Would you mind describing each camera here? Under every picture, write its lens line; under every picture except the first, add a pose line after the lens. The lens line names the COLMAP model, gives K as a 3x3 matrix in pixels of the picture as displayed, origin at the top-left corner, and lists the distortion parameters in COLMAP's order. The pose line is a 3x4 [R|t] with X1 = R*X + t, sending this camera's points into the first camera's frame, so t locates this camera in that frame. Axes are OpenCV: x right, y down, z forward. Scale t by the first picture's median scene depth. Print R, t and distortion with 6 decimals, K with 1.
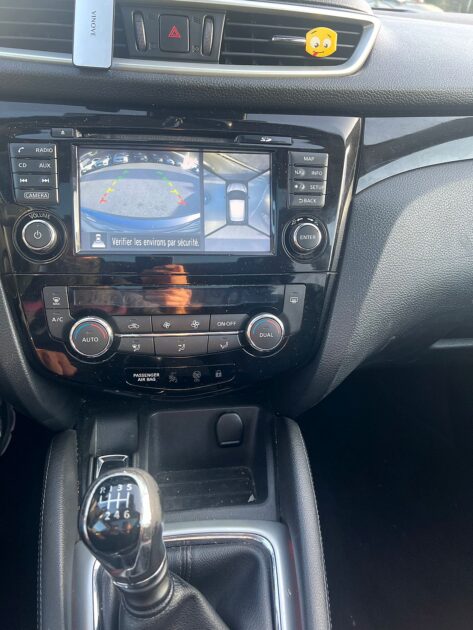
lens RADIAL K [[477.0, 0, 237.3], [0, 477.0, 317.1], [0, 0, 1]] dist [0.012650, -0.016859]
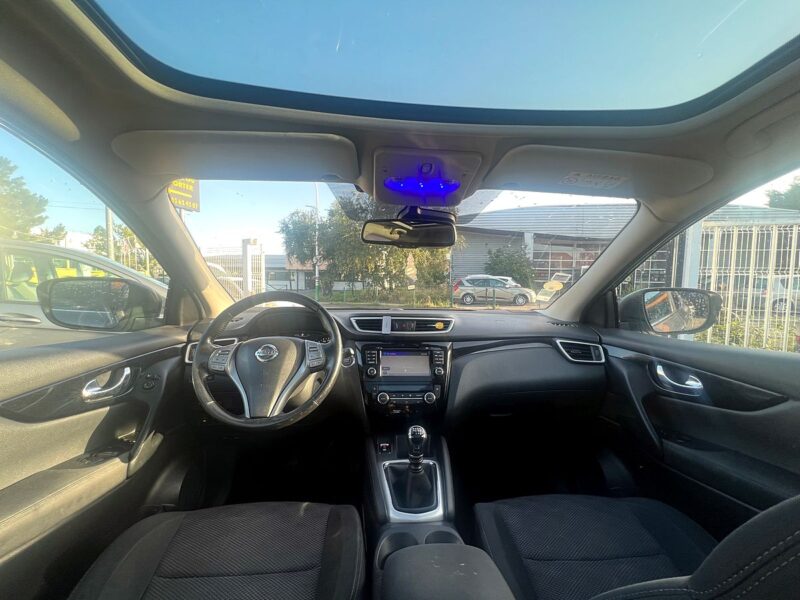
lens RADIAL K [[321.5, 0, 401.9], [0, 321.5, 302.1], [0, 0, 1]] dist [-0.000308, -0.000002]
pose [[0.998393, -0.038054, -0.041997, -0.023171], [0.011946, 0.865702, -0.500417, 0.643716], [0.055399, 0.499111, 0.864765, -1.541846]]
